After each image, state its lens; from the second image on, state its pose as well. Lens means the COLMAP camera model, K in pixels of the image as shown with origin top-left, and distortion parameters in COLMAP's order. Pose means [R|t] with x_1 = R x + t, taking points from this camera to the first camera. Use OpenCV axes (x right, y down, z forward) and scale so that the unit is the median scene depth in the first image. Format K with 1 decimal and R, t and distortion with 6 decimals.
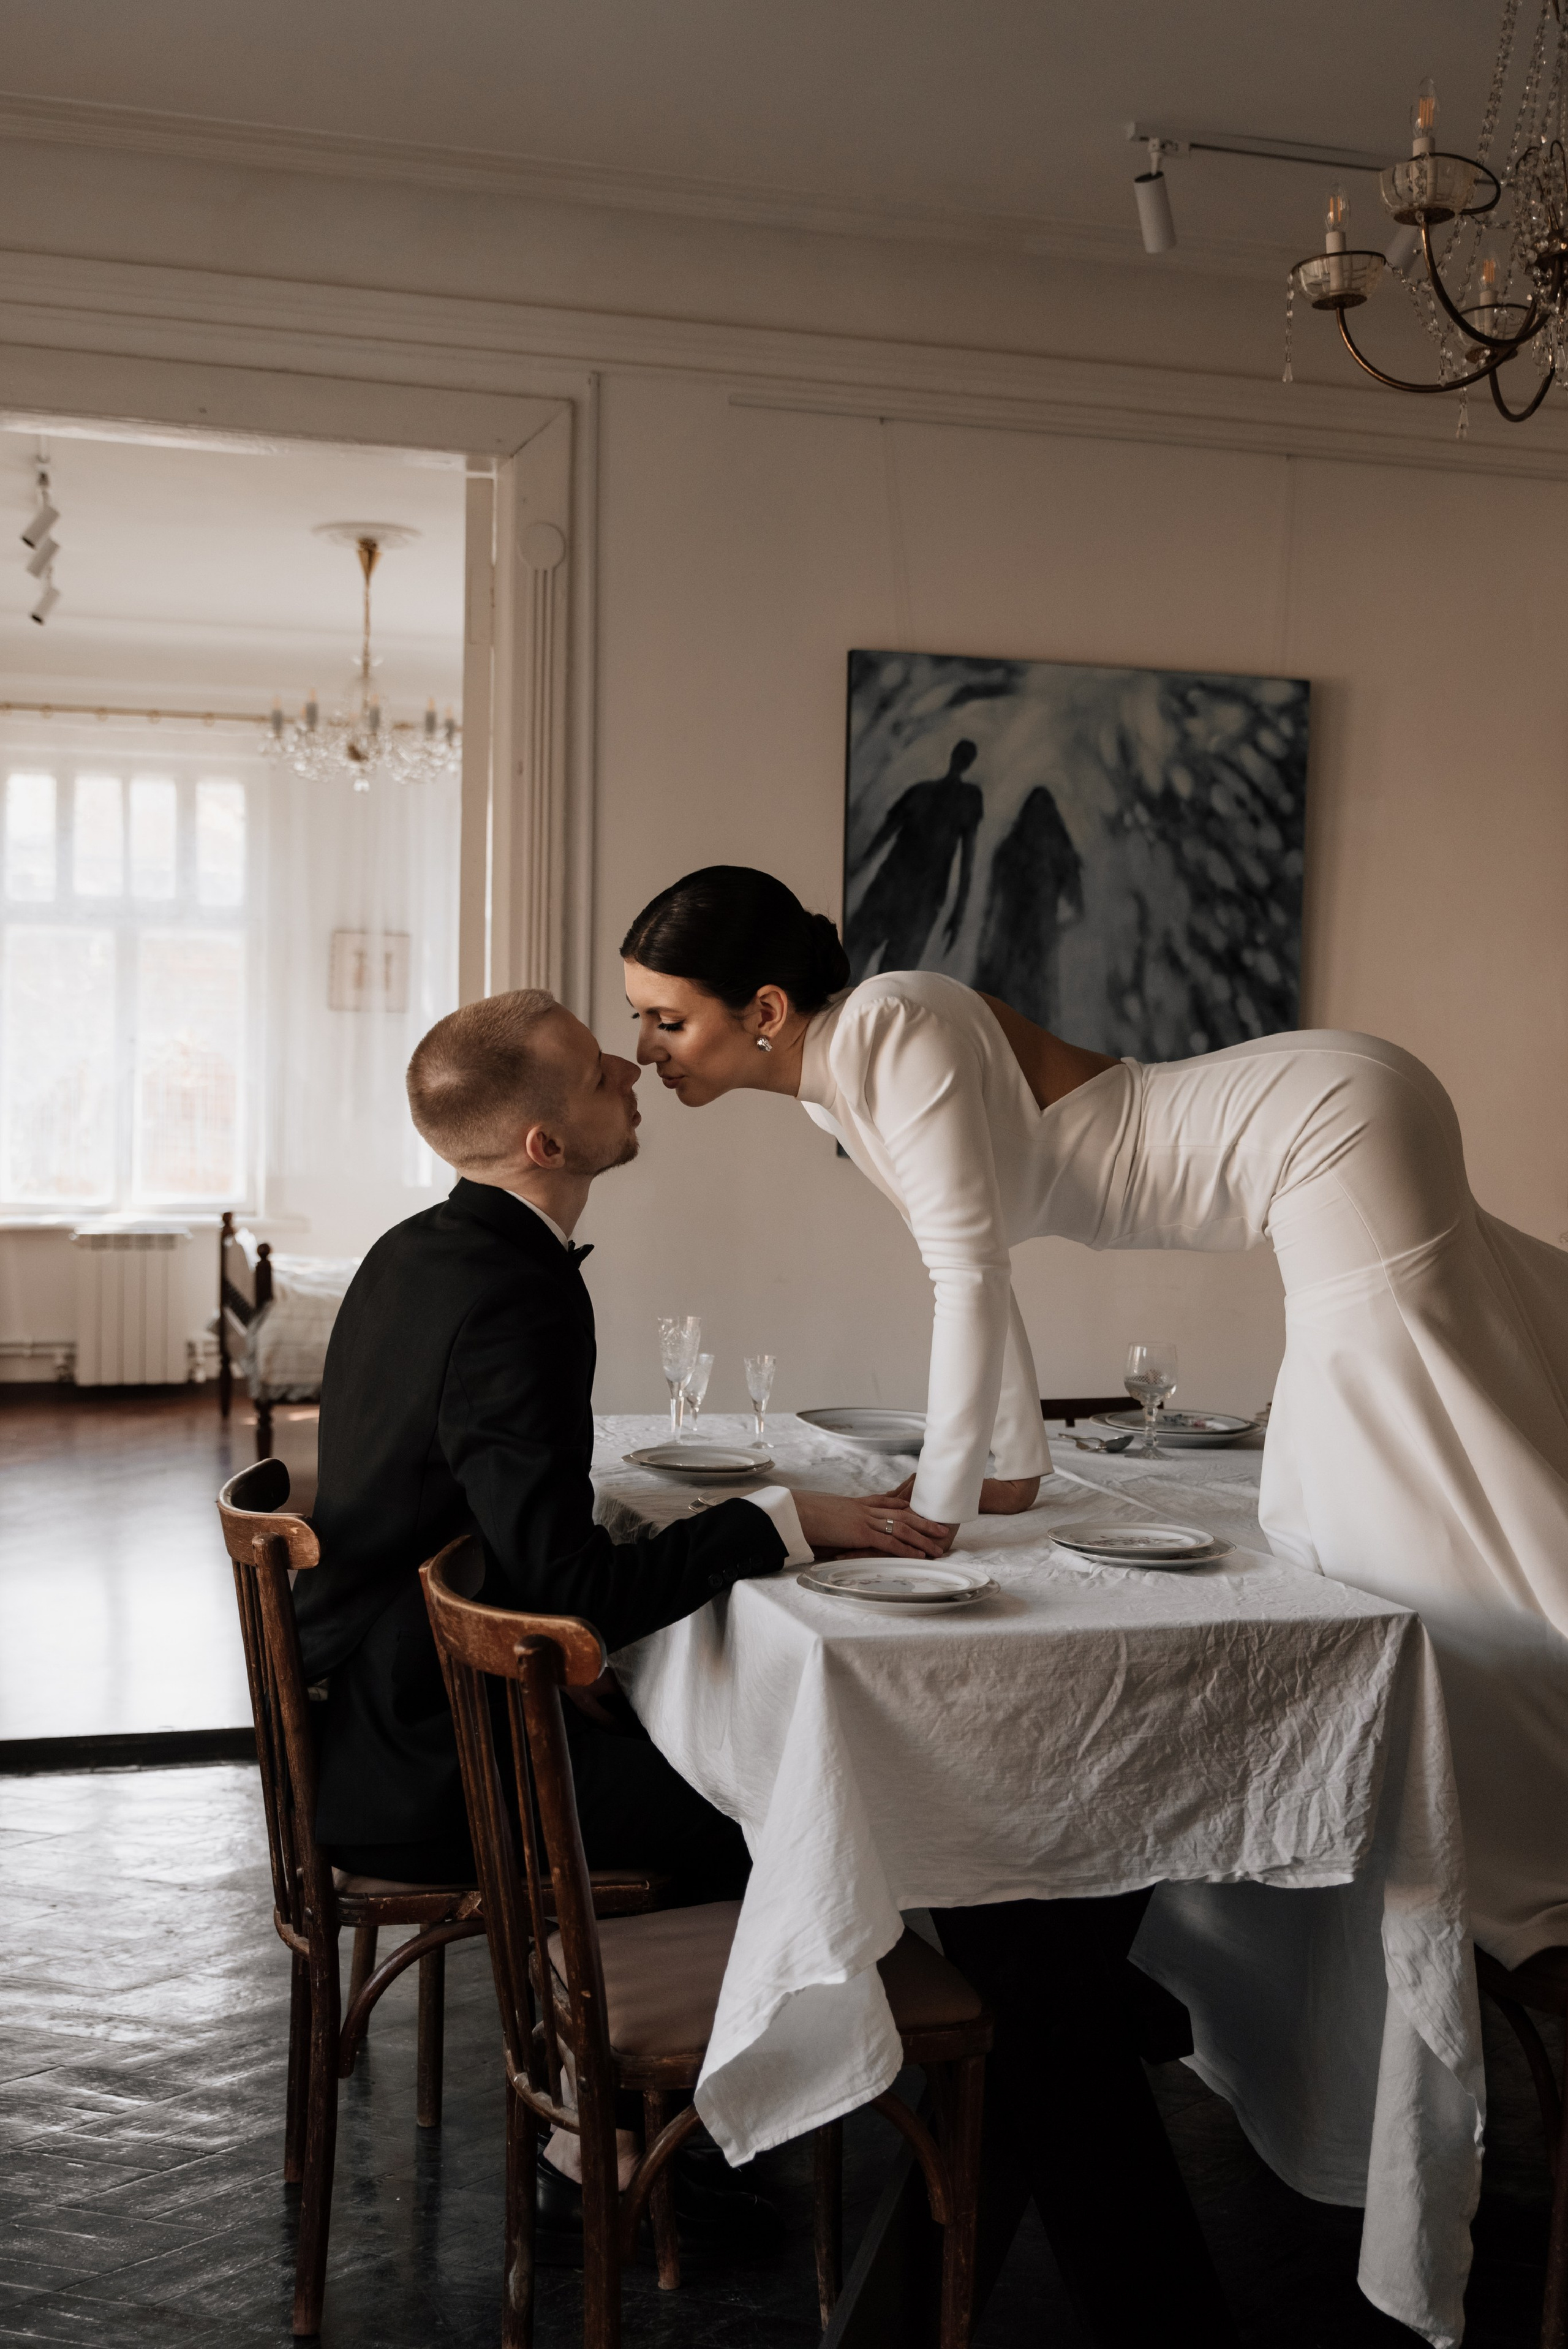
lens RADIAL K [[2345.7, 0, 745.1], [0, 2345.7, 1169.1], [0, 0, 1]] dist [-0.028280, 0.008949]
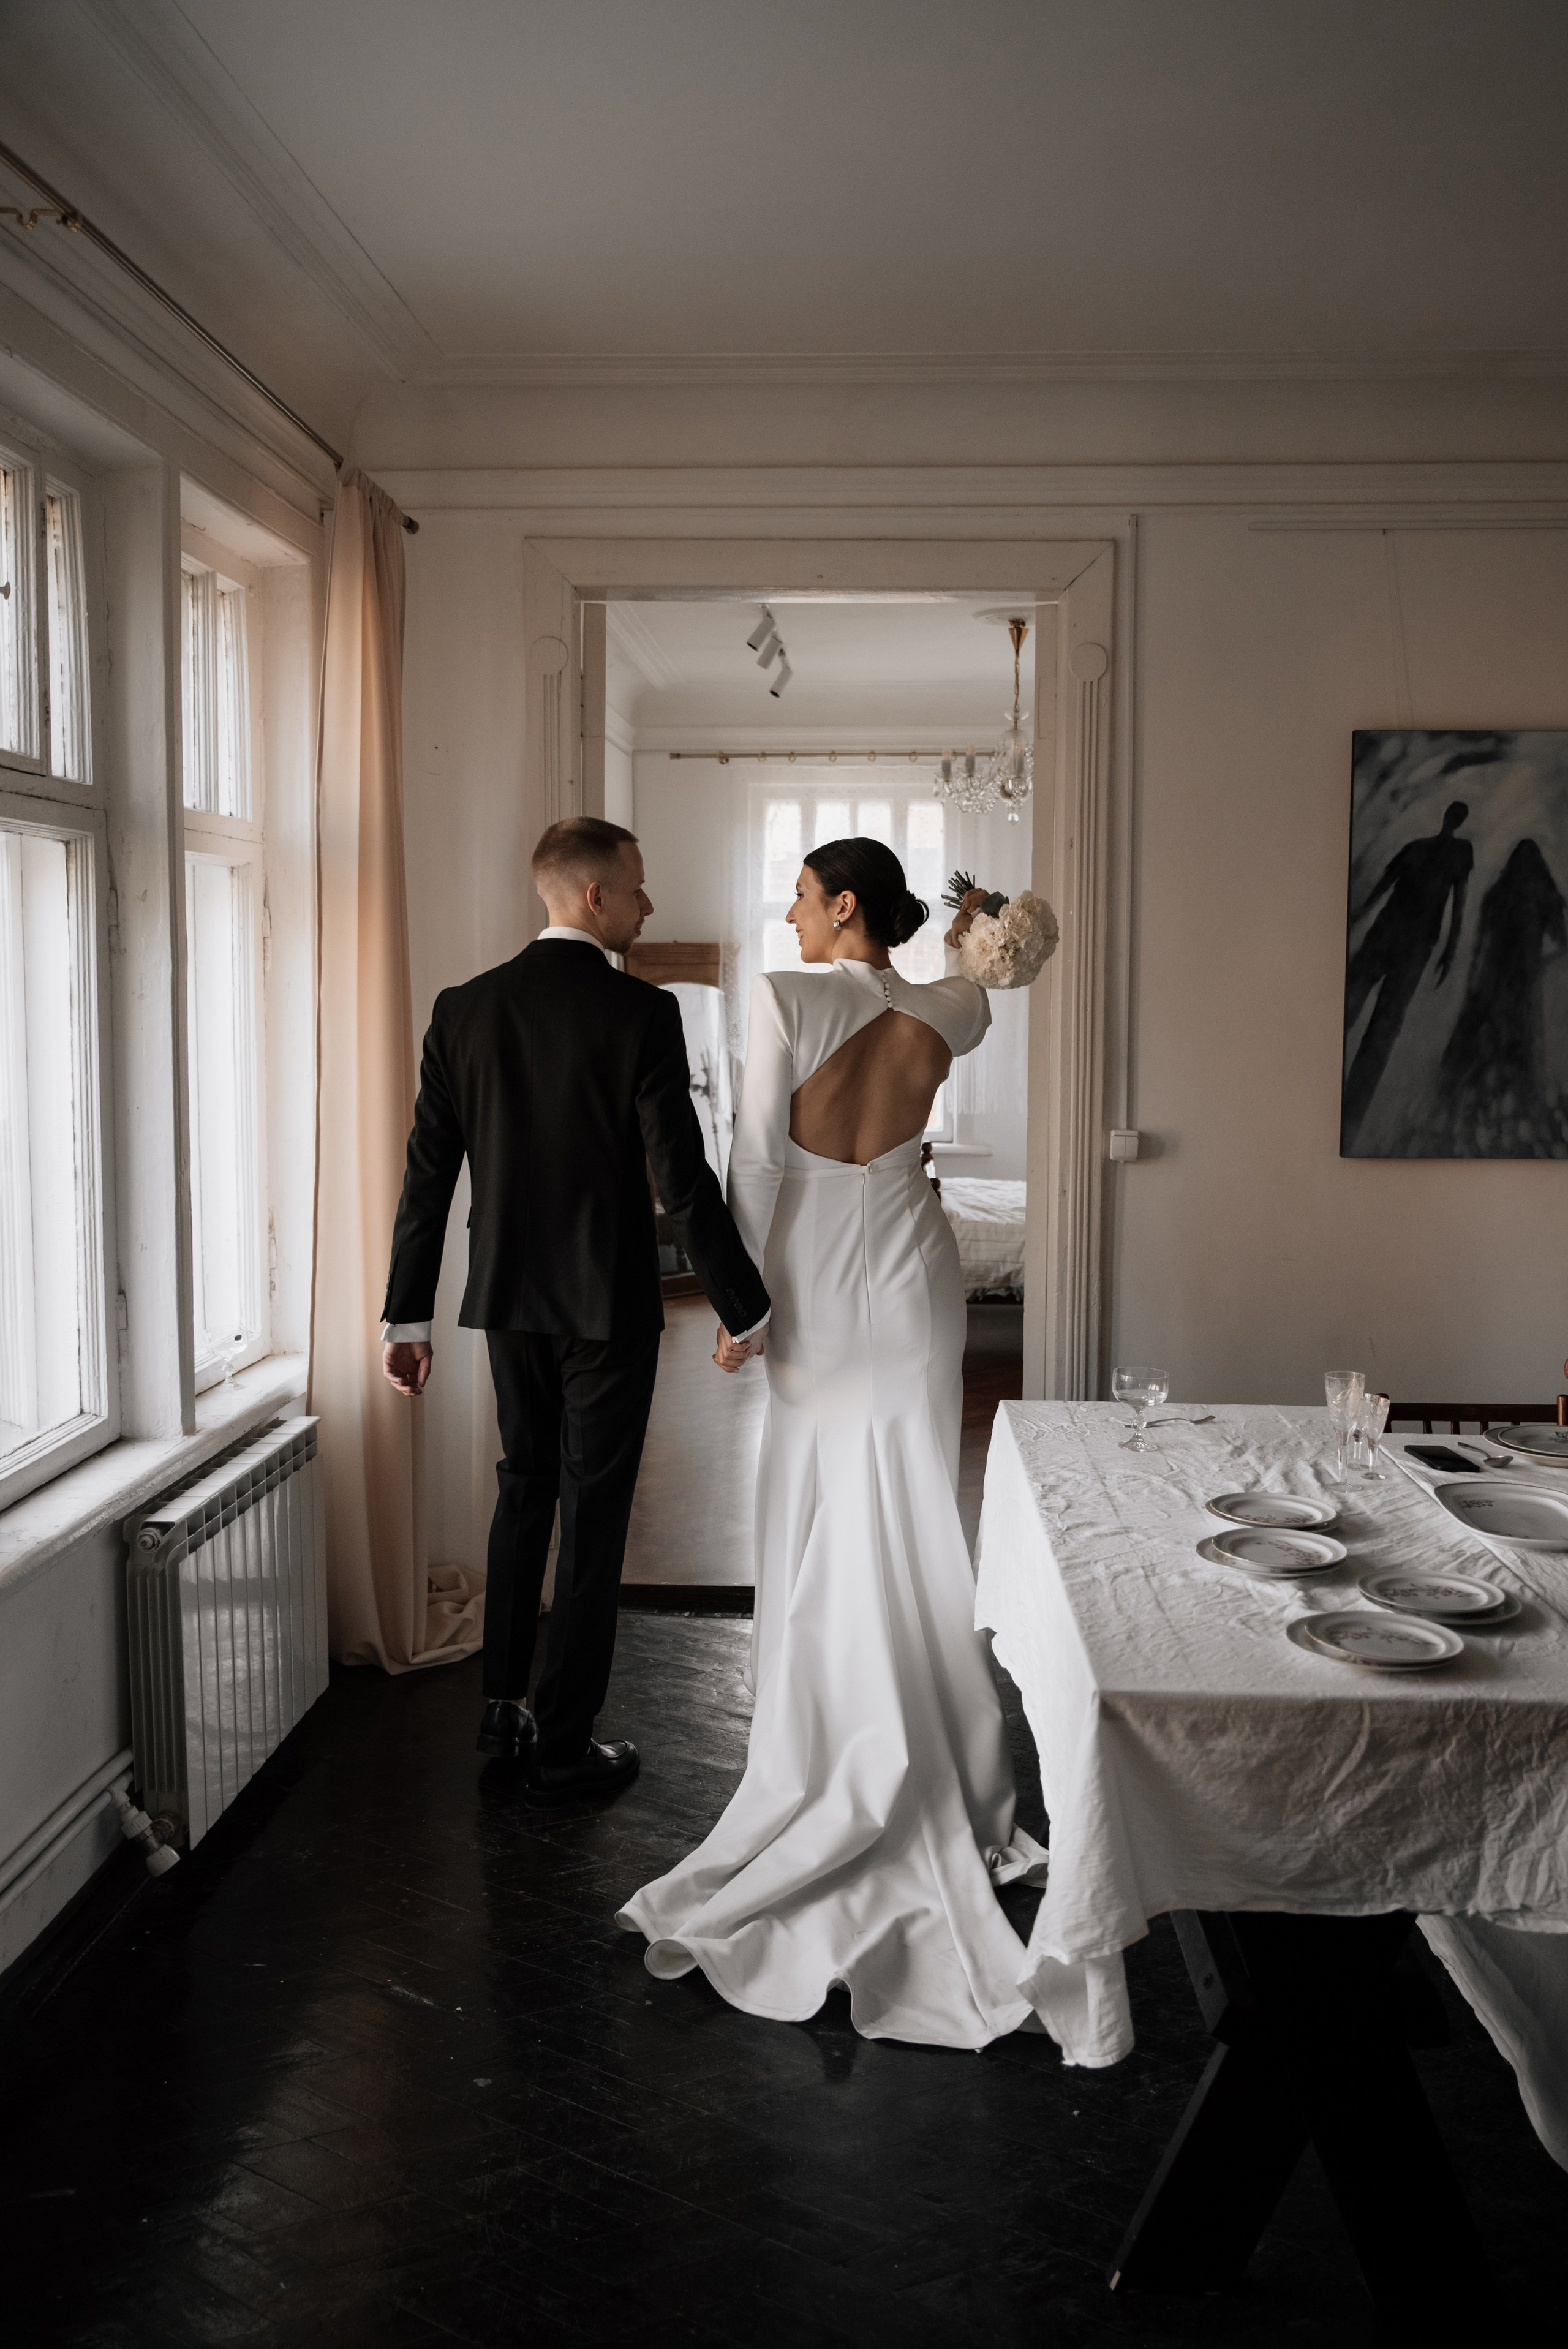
lens RADIAL K [[1861.0, 0, 784.0], [0, 1861.0, 1174.5], [0, 0, 1]] dist [-0.103155, 0.164693]
pose [[0.948256, 0.017618, -0.317017, 0.073237], [-0.000048, 0.998467, 0.055346, -0.051200], [0.317507, -0.052467, 0.946803, 0.017726]]
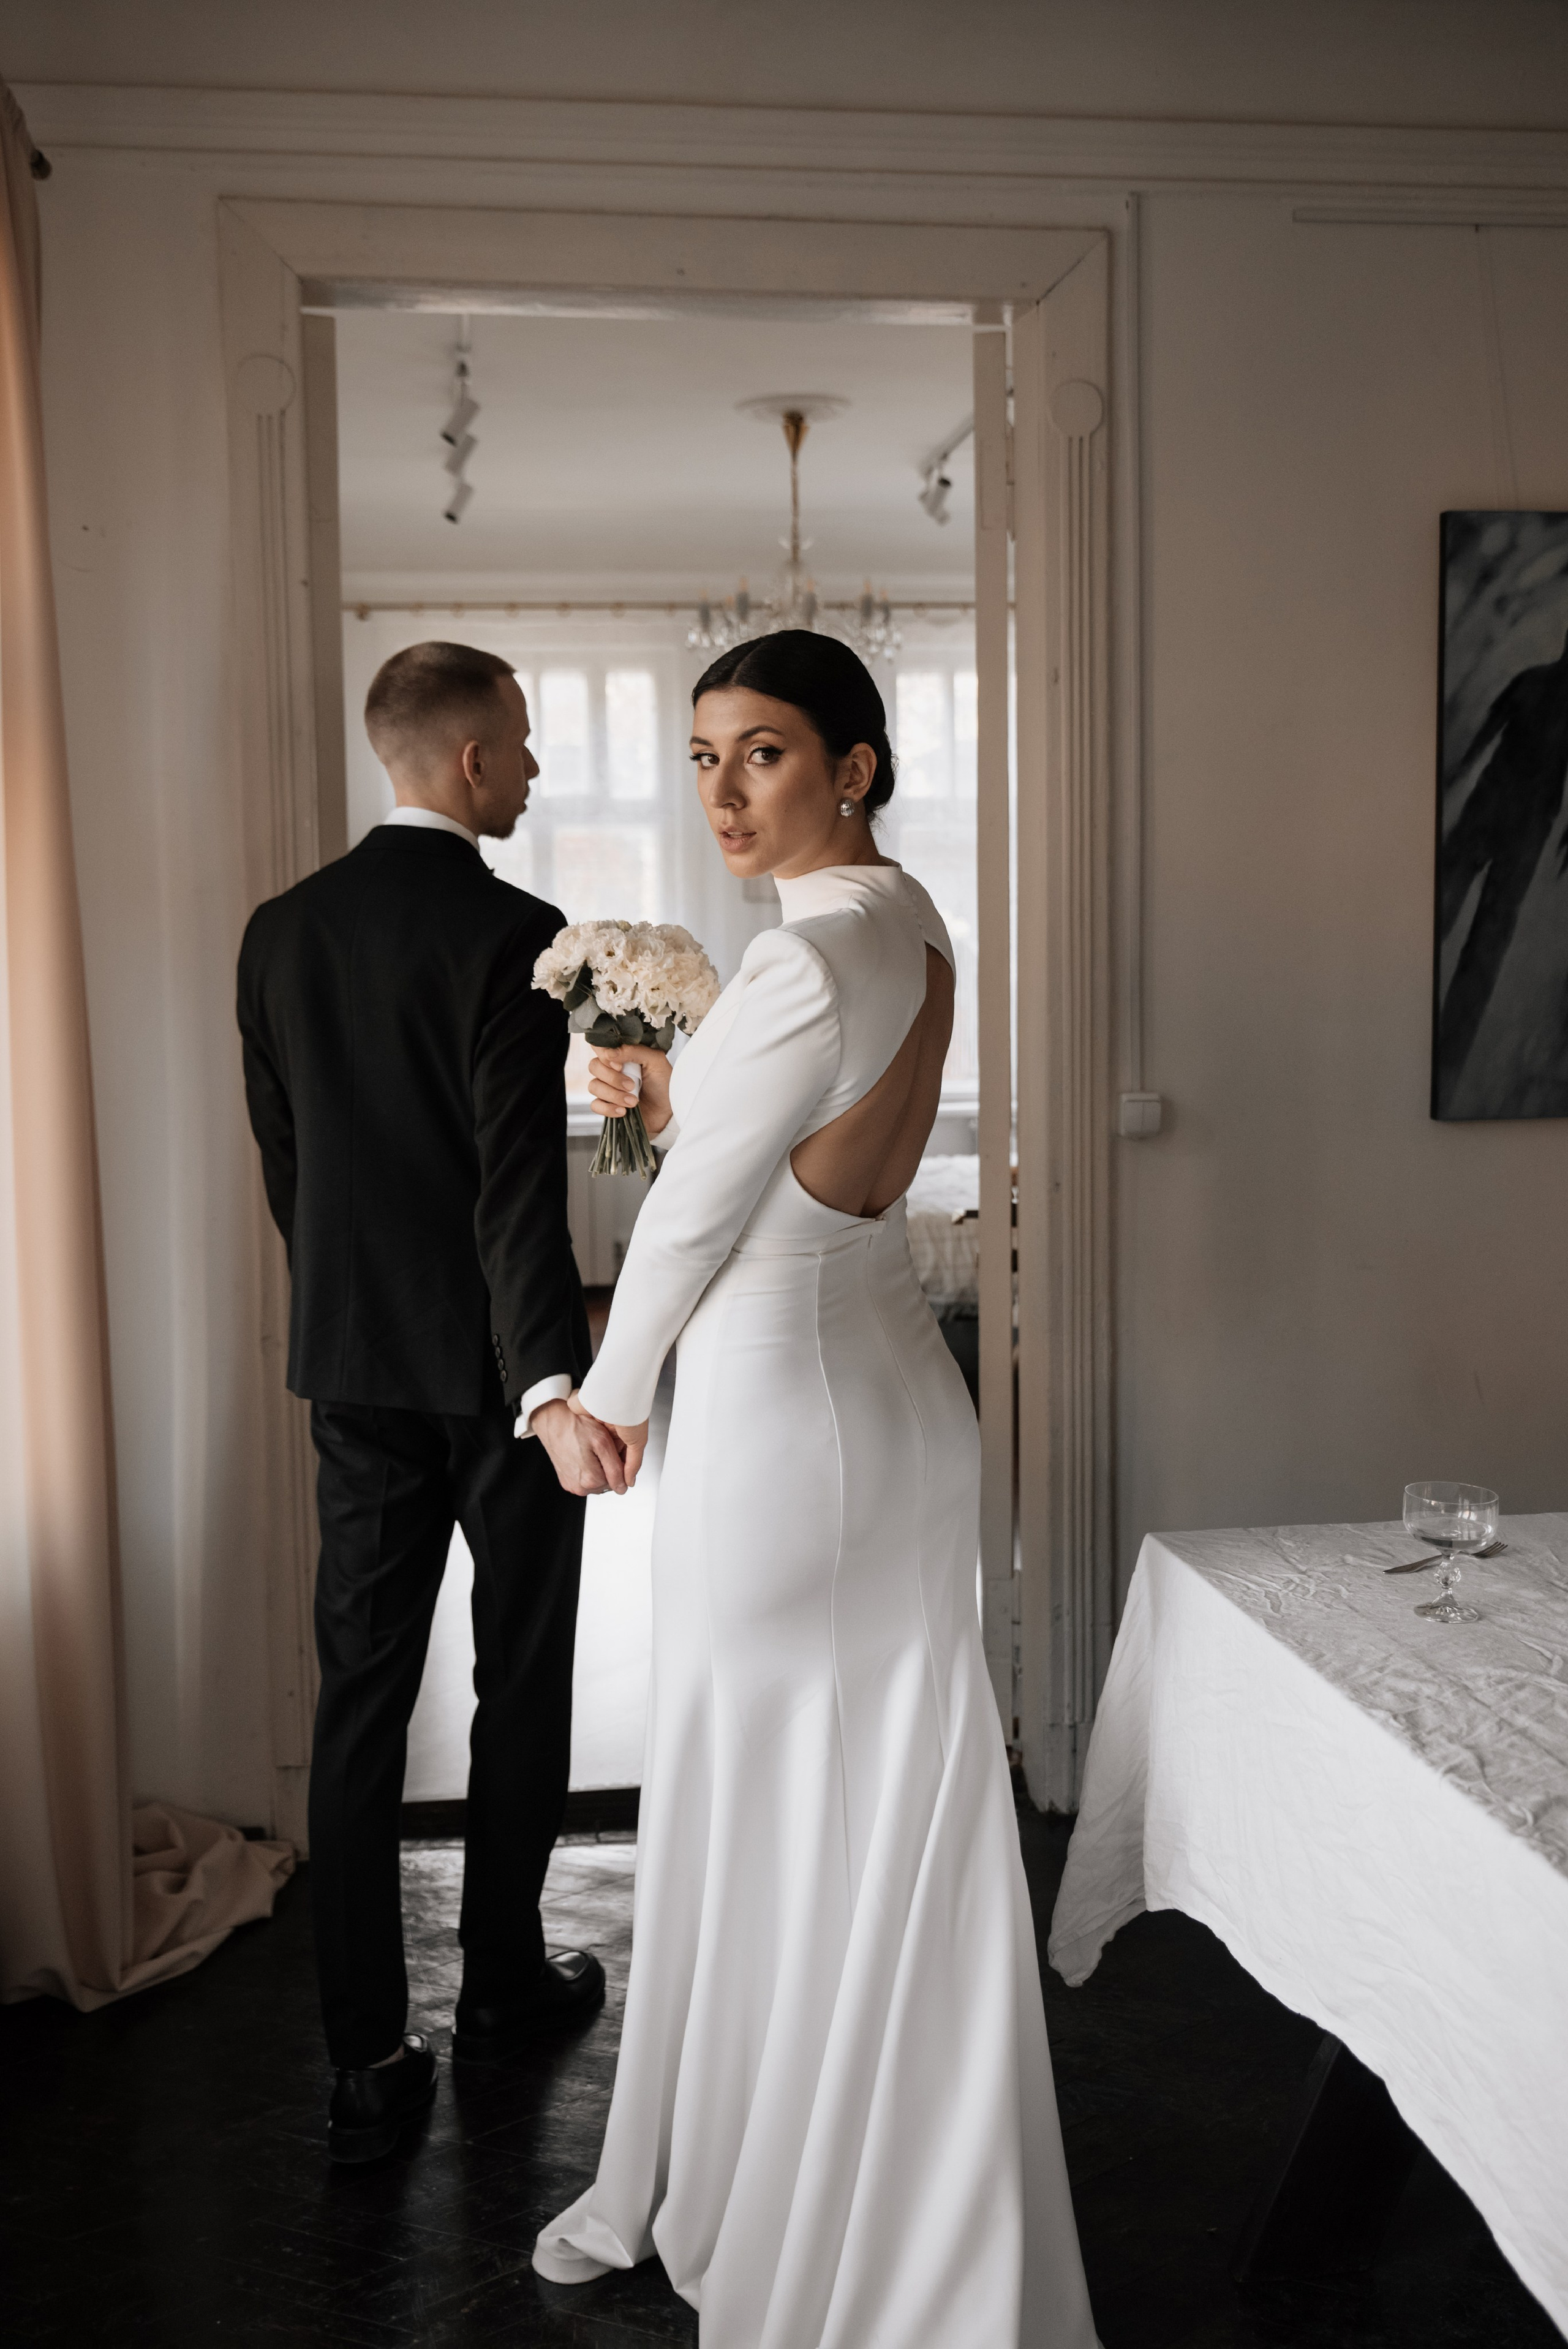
lens RADIAL K [[2246.6, 0, 781.7], [0, 2246.6, 1134.6], [0, 0, 1]] dist [-0.009428, -0.013565]
pose [[0.989540, -0.020412, -0.142809, -0.081892], [0.028196, 0.998213, 0.052692, -0.051898], [0.141479, -0.056168, 0.988347, 0.174983]]
